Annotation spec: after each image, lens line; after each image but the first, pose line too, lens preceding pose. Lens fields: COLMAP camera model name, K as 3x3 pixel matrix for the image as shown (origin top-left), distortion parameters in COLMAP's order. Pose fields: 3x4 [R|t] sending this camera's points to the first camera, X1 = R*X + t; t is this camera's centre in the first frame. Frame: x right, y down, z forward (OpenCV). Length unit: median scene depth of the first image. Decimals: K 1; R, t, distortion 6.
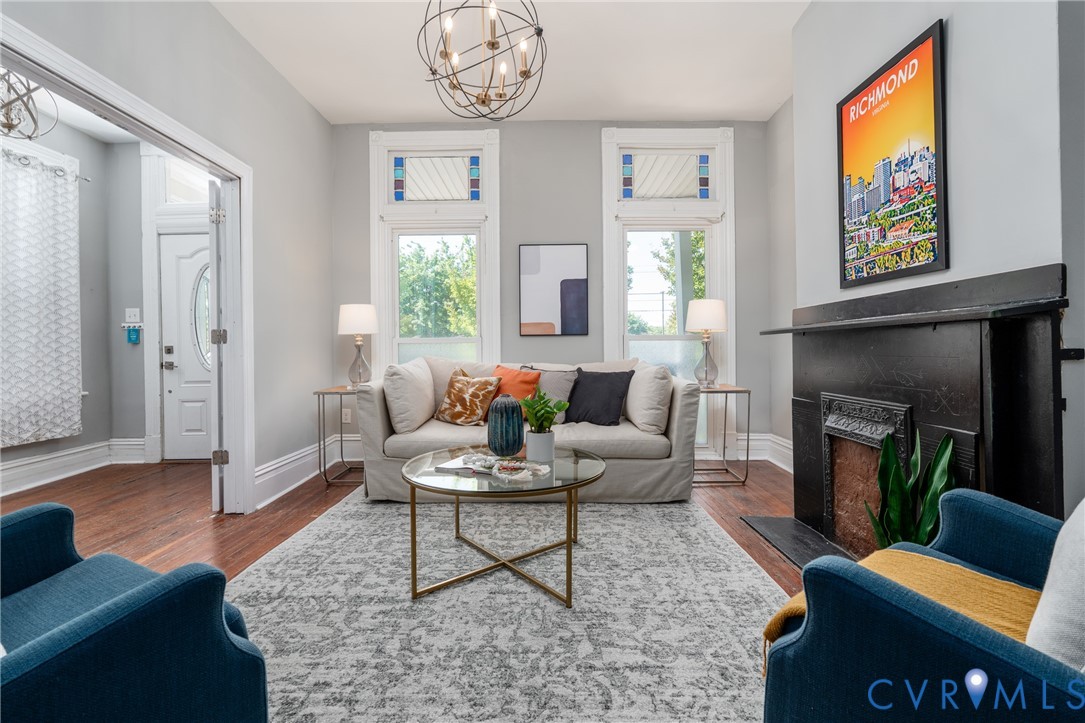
lens RADIAL K [[482.3, 0, 540.3], [0, 482.3, 352.2], [0, 0, 1]] dist [-0.007889, 0.002251]
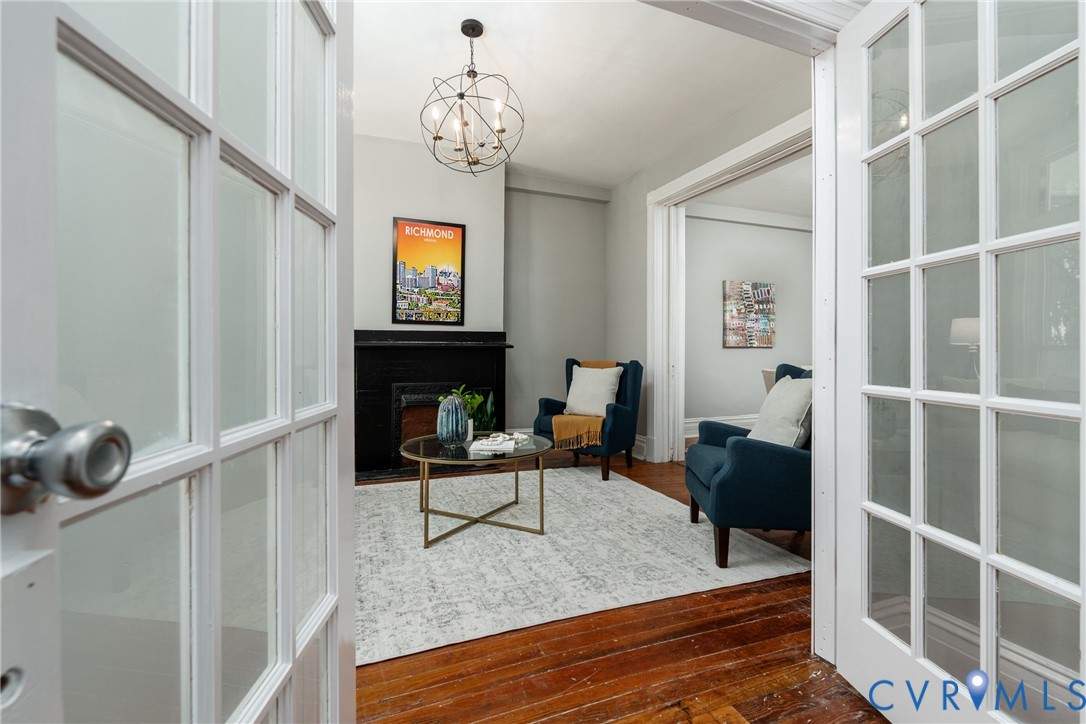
lens RADIAL K [[482.8, 0, 543.6], [0, 482.8, 357.5], [0, 0, 1]] dist [-0.007889, 0.002251]
pose [[-0.377371, 0.001955, 0.926060, -1.342213], [0.007205, 0.999974, 0.000825, -0.007597], [-0.926034, 0.006984, -0.377375, 1.302009]]
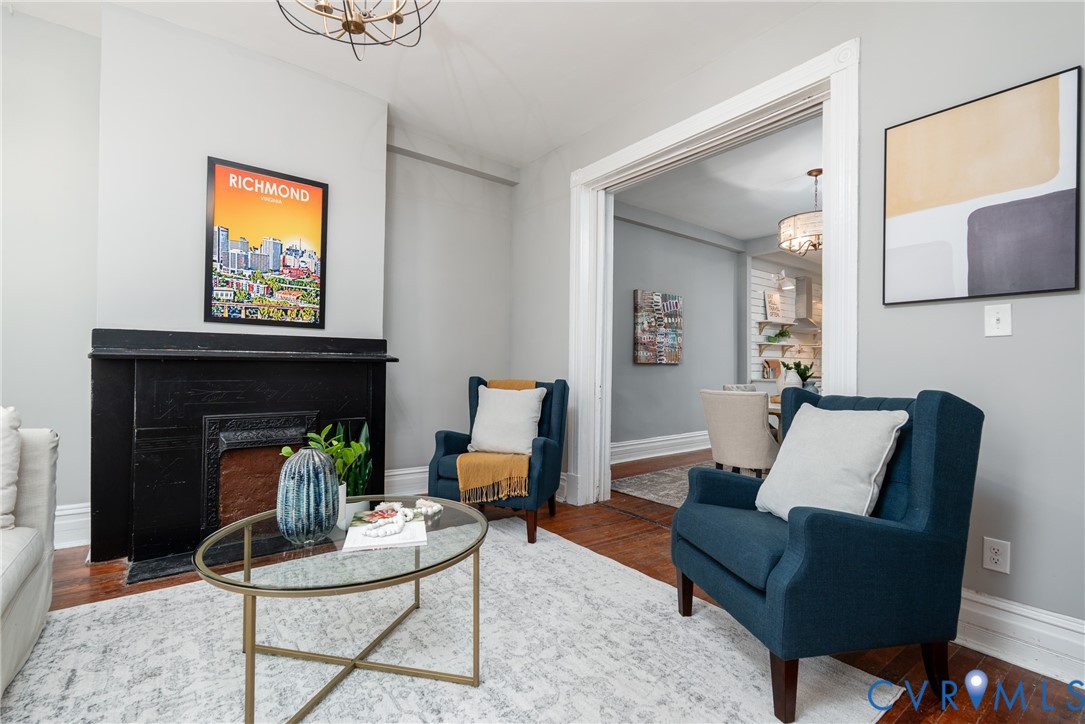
lens RADIAL K [[482.3, 0, 544.1], [0, 482.3, 368.3], [0, 0, 1]] dist [-0.007889, 0.002251]
pose [[-0.617554, 0.005109, 0.786512, -0.833657], [0.001046, 0.999983, -0.005674, -0.018317], [-0.786528, -0.002681, -0.617549, 1.208230]]
